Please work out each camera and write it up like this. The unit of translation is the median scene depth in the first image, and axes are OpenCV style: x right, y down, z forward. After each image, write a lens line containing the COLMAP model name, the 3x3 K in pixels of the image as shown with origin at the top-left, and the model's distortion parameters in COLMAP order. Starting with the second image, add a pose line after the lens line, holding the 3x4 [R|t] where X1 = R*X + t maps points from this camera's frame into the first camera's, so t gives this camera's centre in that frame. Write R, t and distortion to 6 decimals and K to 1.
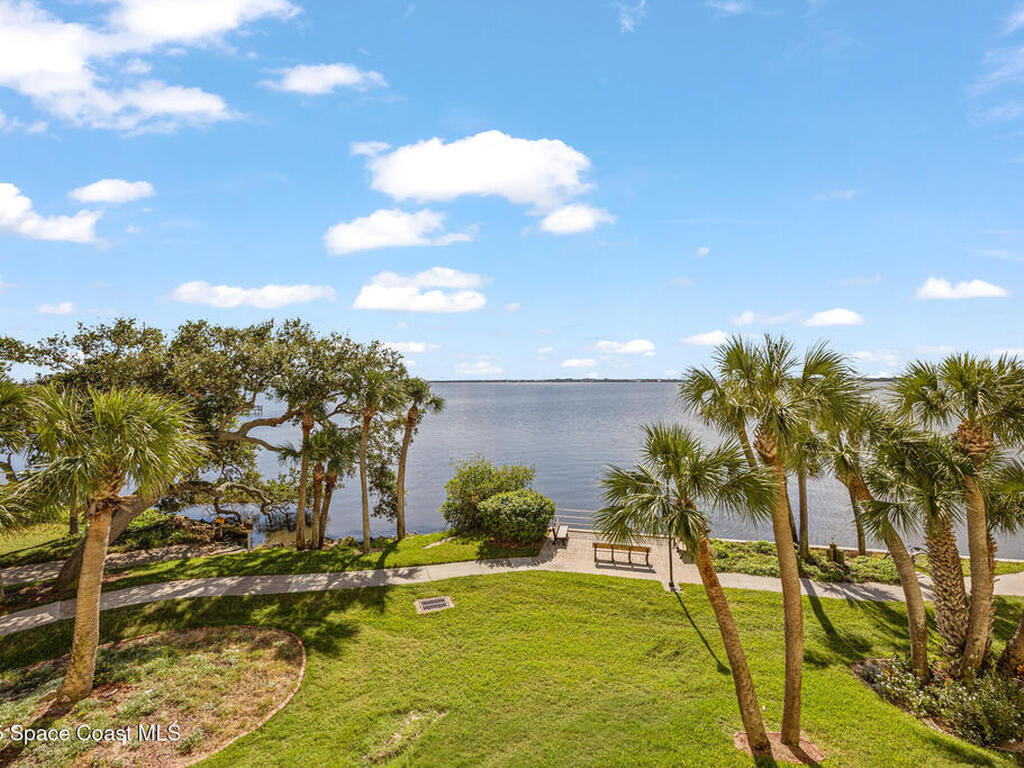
lens RADIAL K [[449.2, 0, 512.0], [0, 449.2, 384.0], [0, 0, 1]] dist [-0.001855, -0.000055]
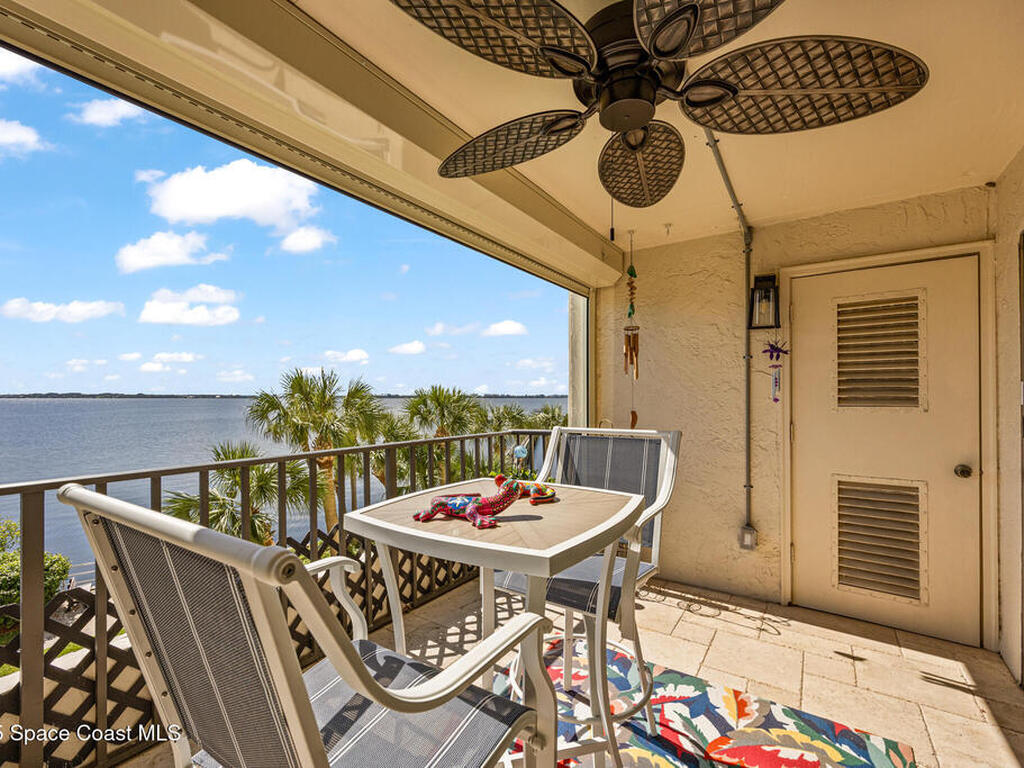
lens RADIAL K [[449.2, 0, 512.0], [0, 449.2, 384.0], [0, 0, 1]] dist [-0.001855, -0.000055]
pose [[0.623037, 0.021170, 0.781906, -0.056777], [0.005539, 0.999489, -0.031475, -0.011886], [-0.782173, 0.023941, 0.622601, -0.133066]]
